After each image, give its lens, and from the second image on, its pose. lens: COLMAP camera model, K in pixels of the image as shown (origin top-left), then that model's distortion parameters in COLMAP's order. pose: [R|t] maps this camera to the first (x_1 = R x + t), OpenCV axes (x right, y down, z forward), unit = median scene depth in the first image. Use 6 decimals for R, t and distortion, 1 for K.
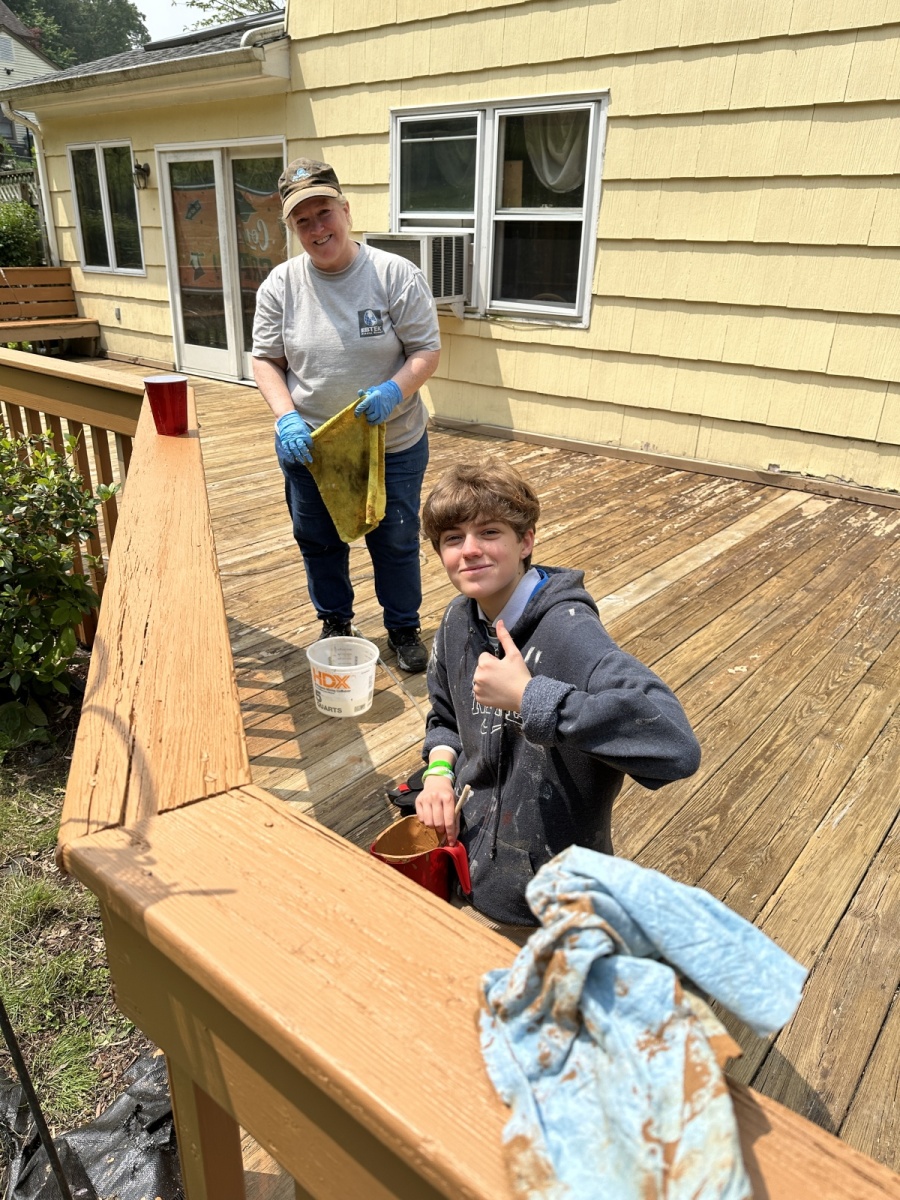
lens RADIAL K [[869.7, 0, 450.0], [0, 869.7, 600.0], [0, 0, 1]] dist [-0.001587, -0.002476]
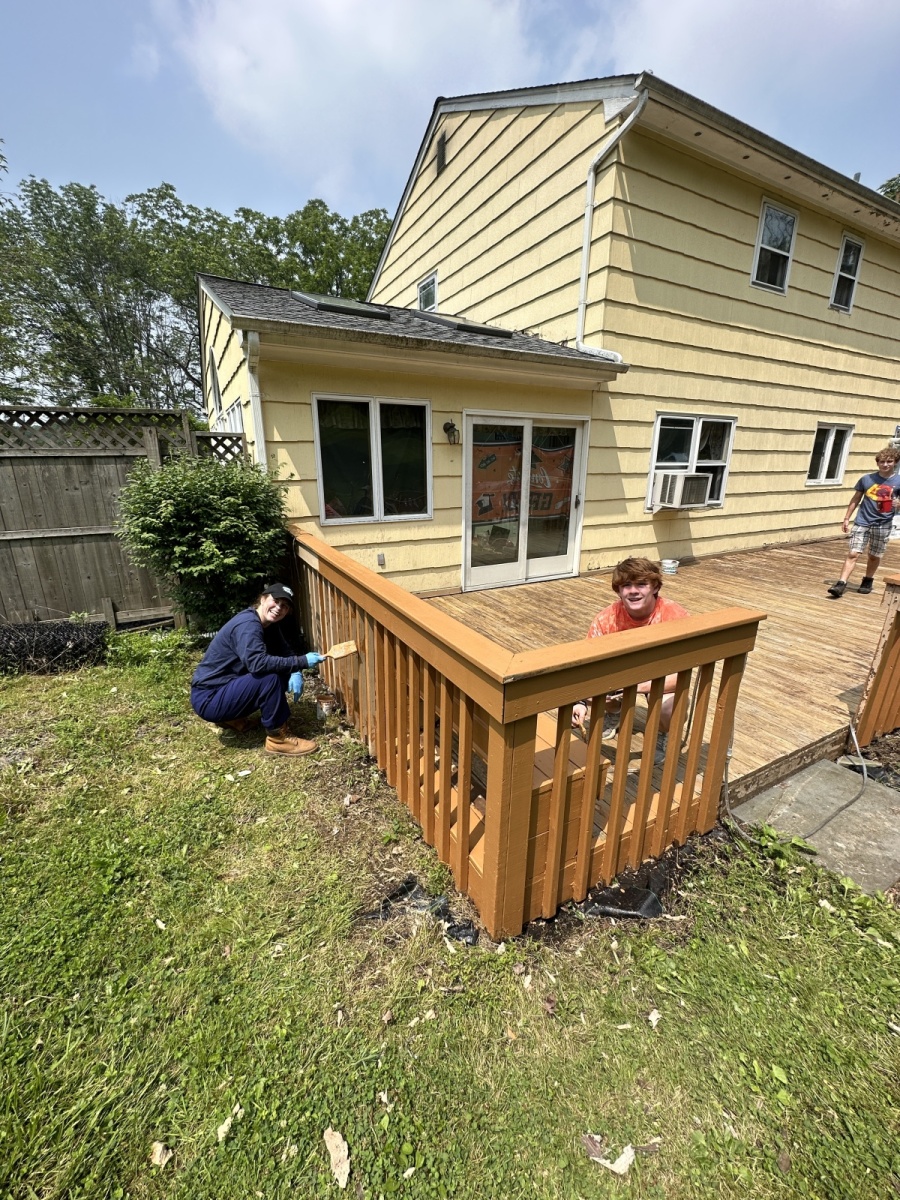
lens RADIAL K [[481.9, 0, 450.0], [0, 481.9, 600.0], [0, 0, 1]] dist [-0.000411, 0.000040]
pose [[0.375254, -0.268188, 0.887277, -1.034379], [0.373845, 0.919711, 0.119882, -0.387795], [-0.848189, 0.286718, 0.445386, 0.835413]]
